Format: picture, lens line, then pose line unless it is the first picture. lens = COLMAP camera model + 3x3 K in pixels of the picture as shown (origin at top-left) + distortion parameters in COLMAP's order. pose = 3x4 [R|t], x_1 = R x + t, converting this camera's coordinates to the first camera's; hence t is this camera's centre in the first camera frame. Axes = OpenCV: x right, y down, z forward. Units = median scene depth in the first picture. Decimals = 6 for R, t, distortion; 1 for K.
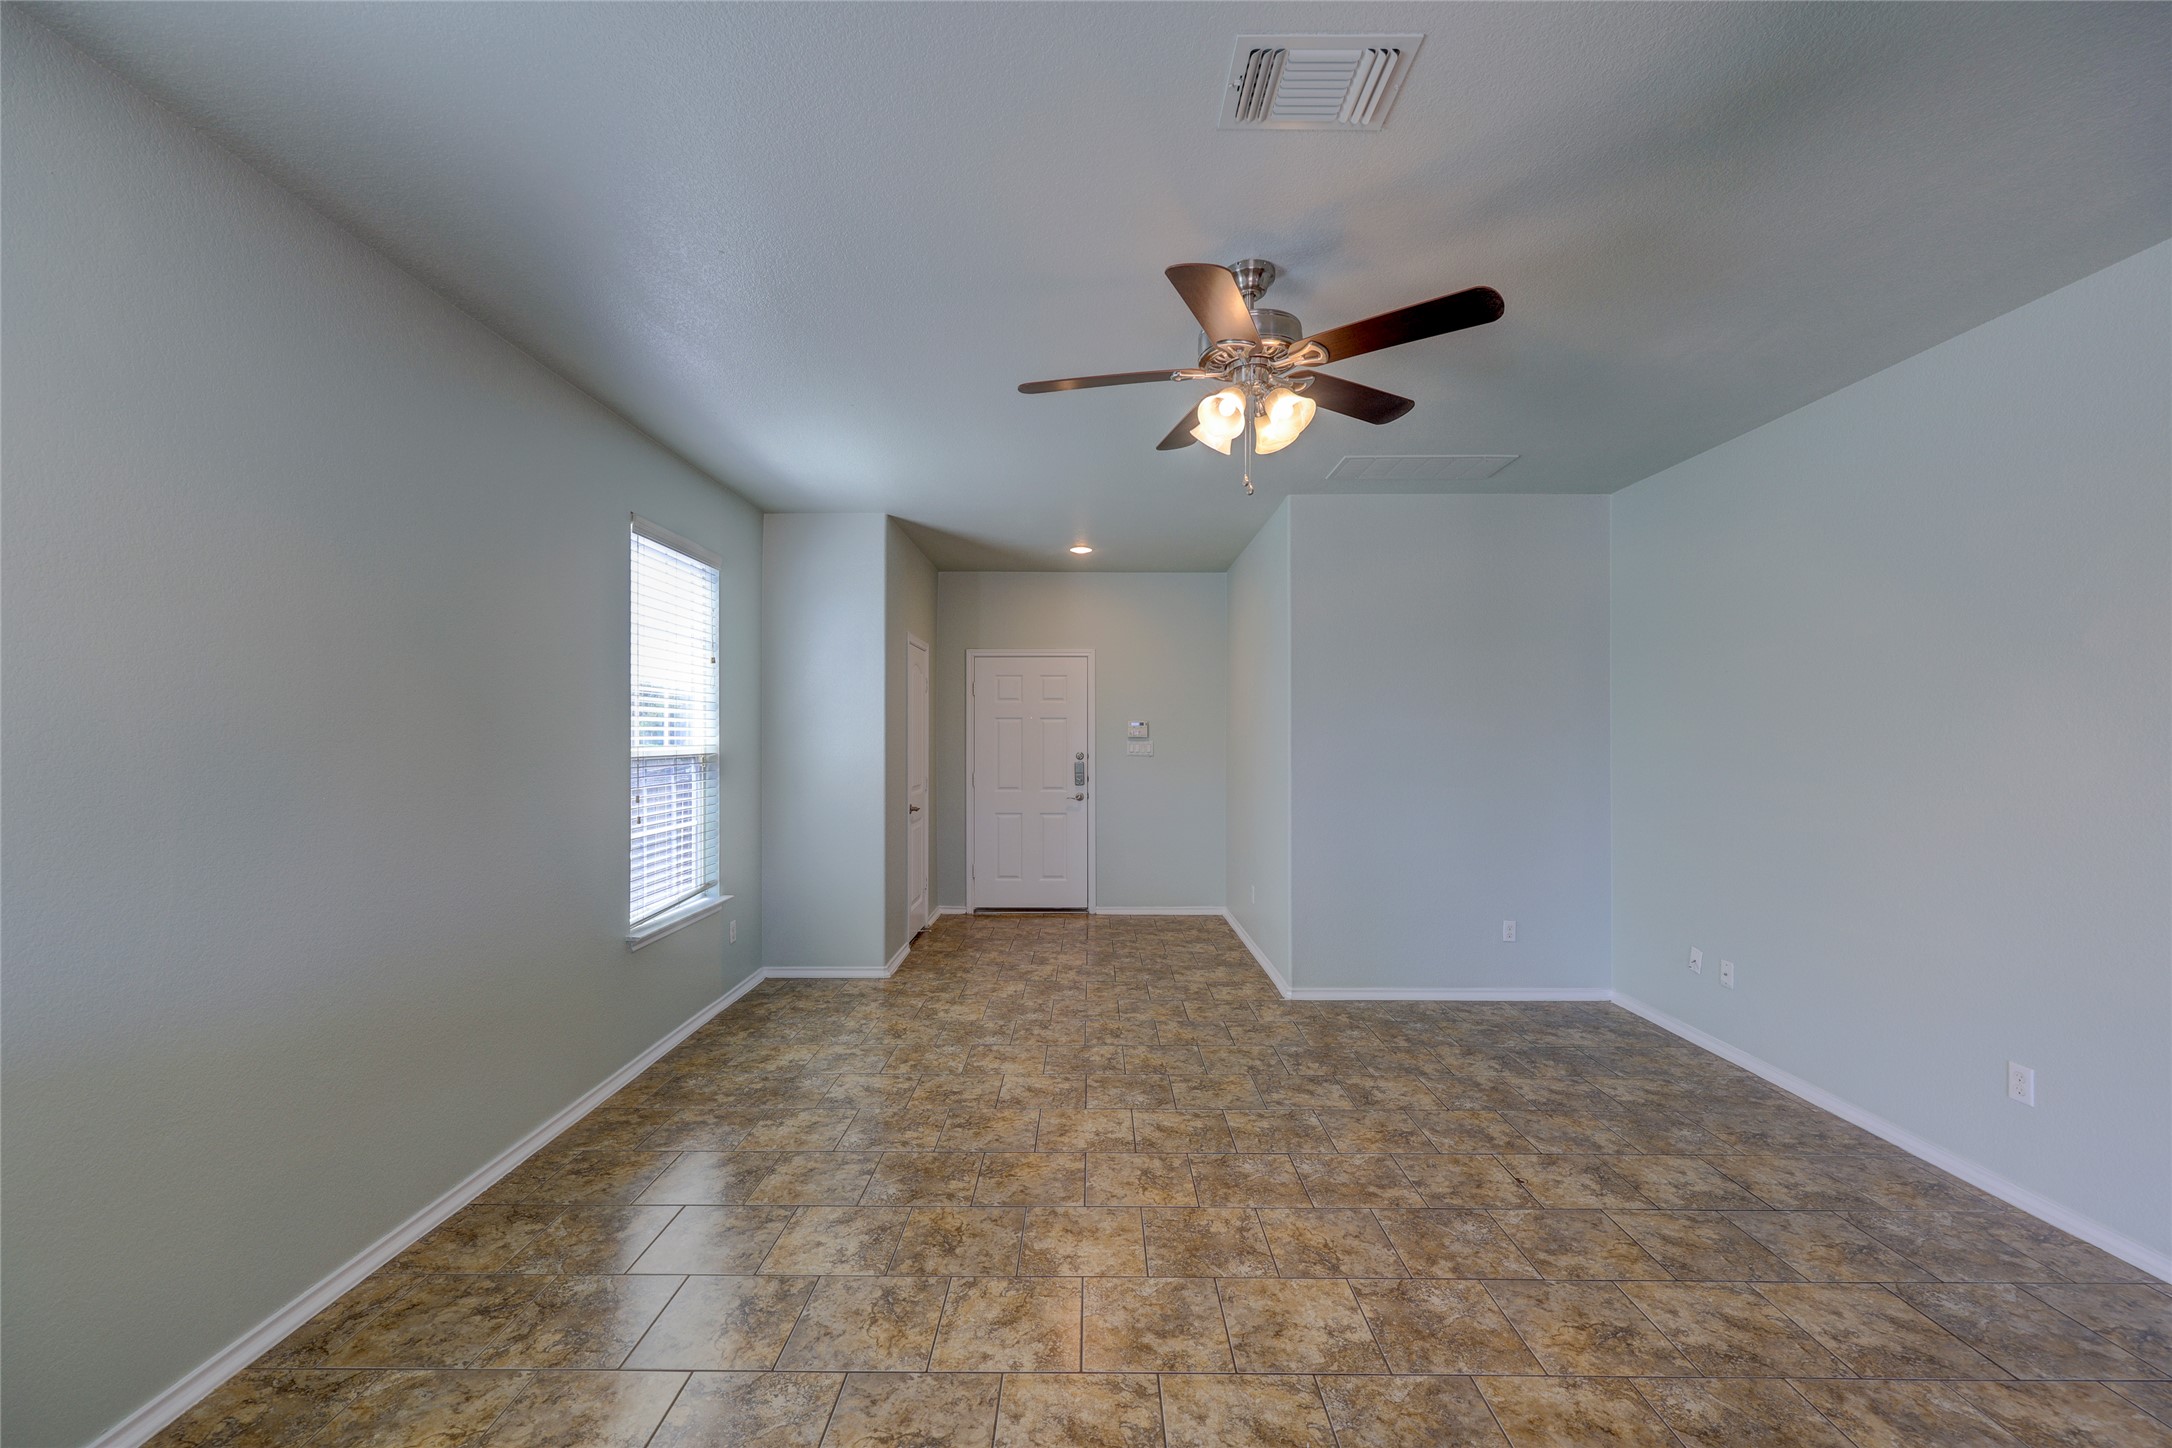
lens RADIAL K [[878.7, 0, 1078.7], [0, 878.7, 722.6], [0, 0, 1]] dist [0.002434, 0.000416]
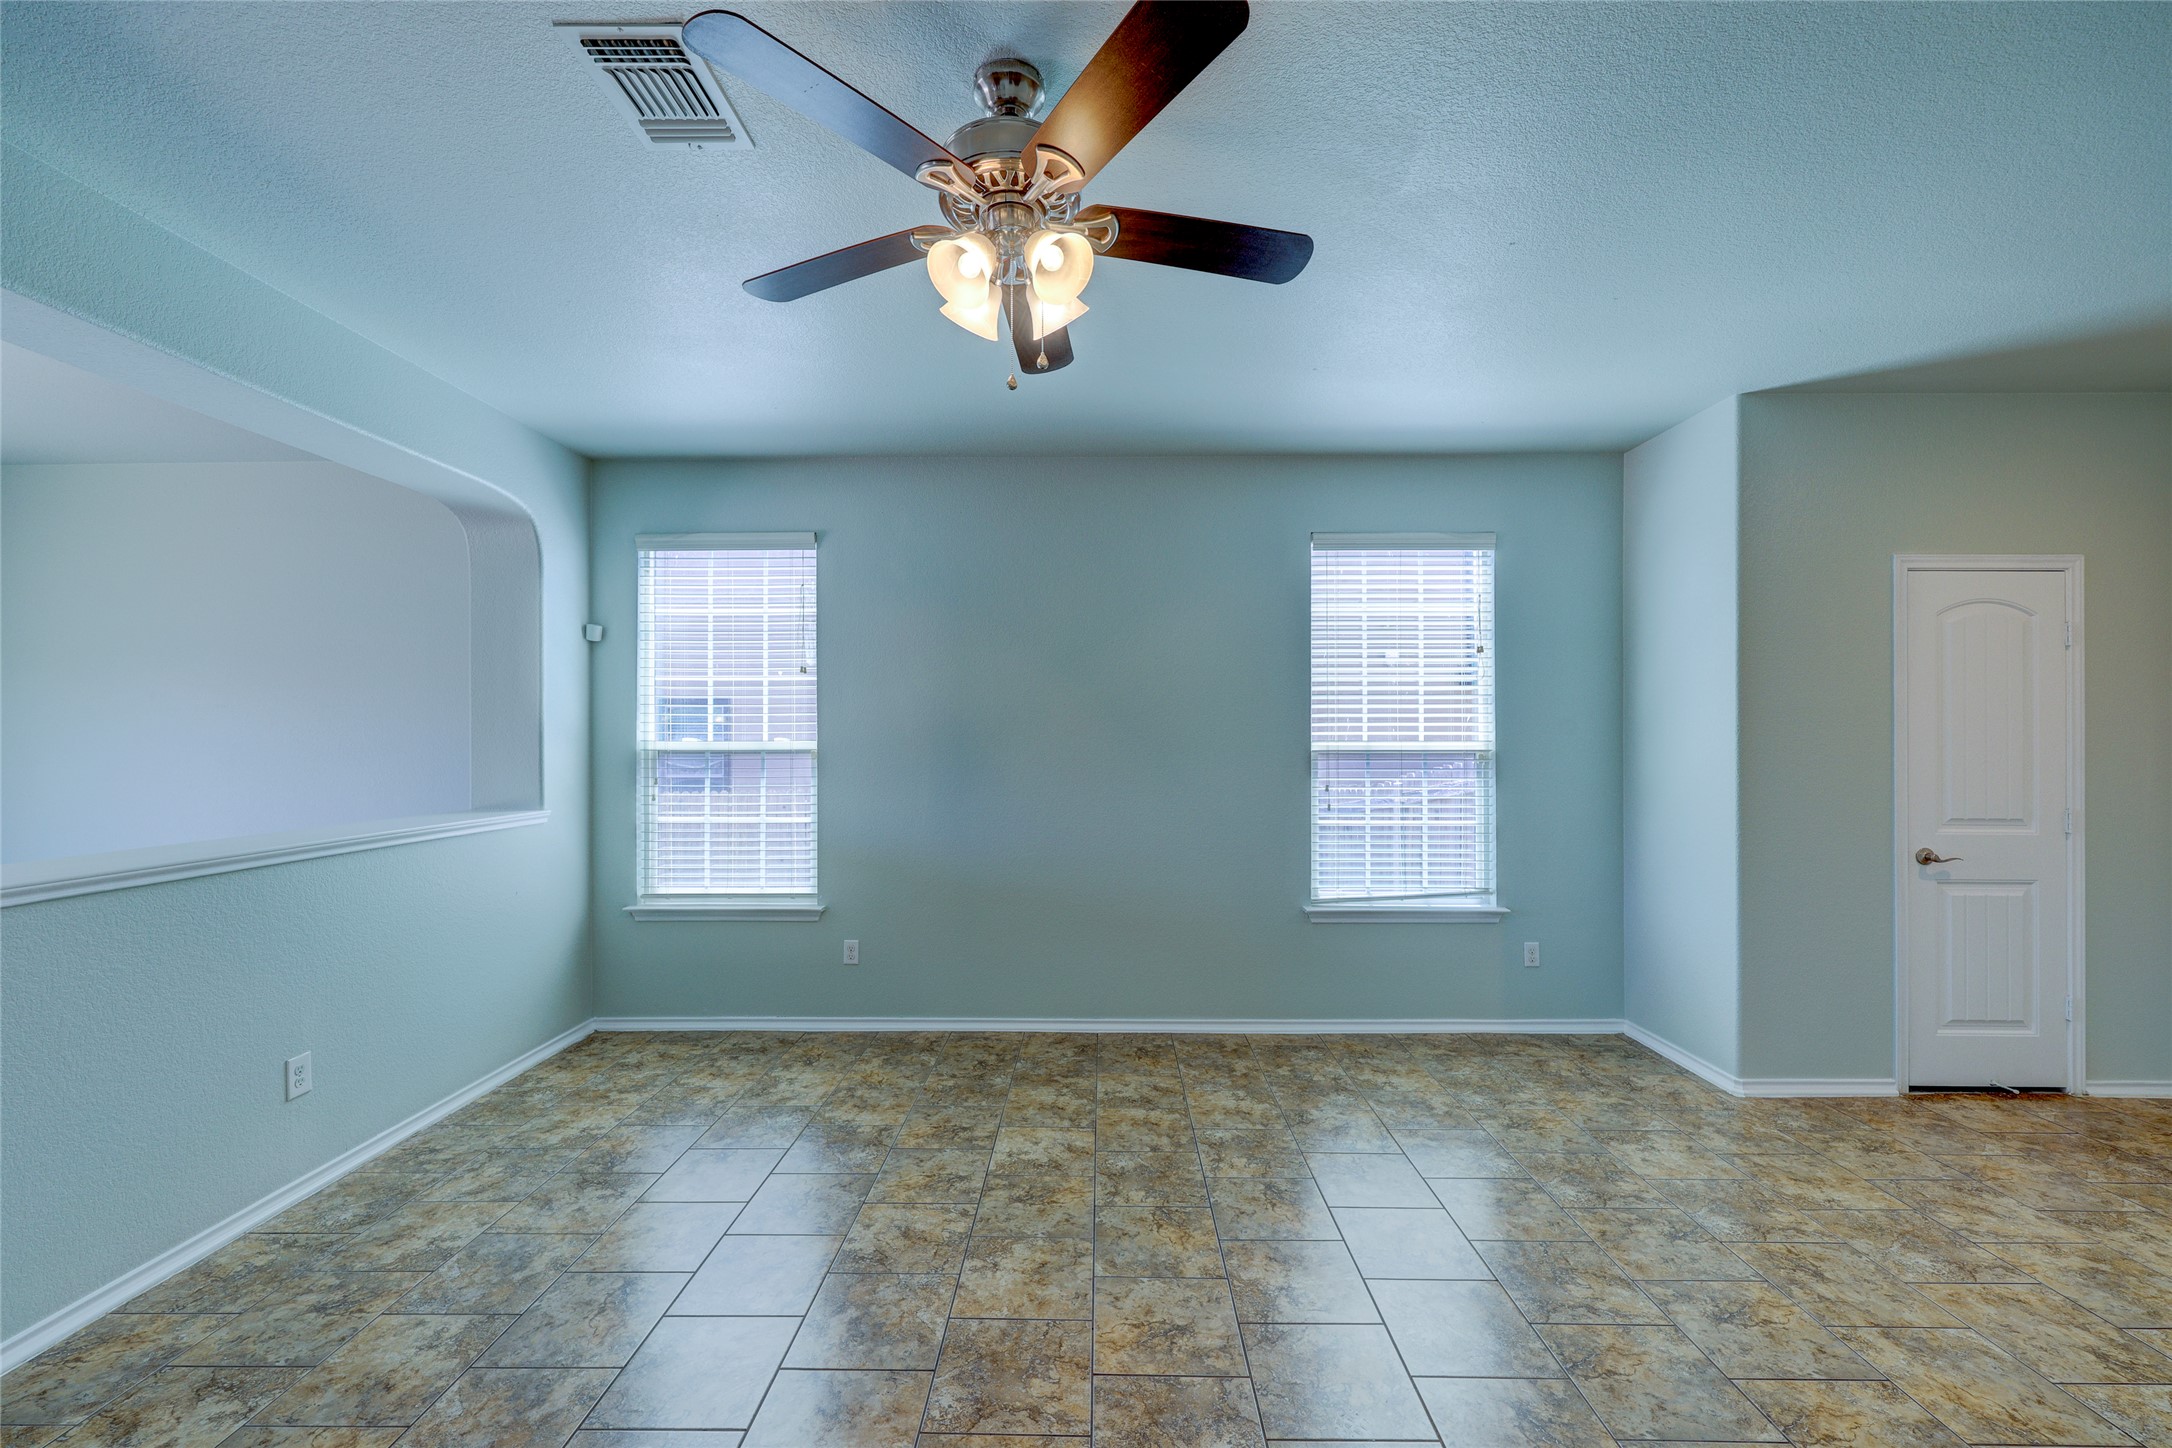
lens RADIAL K [[878.7, 0, 1088.2], [0, 878.7, 735.4], [0, 0, 1]] dist [0.002434, 0.000416]
pose [[-0.005257, -0.002925, -0.999982, 0.572414], [0.015245, 0.999879, -0.003005, 0.018642], [0.999870, -0.015260, -0.005212, 0.669251]]
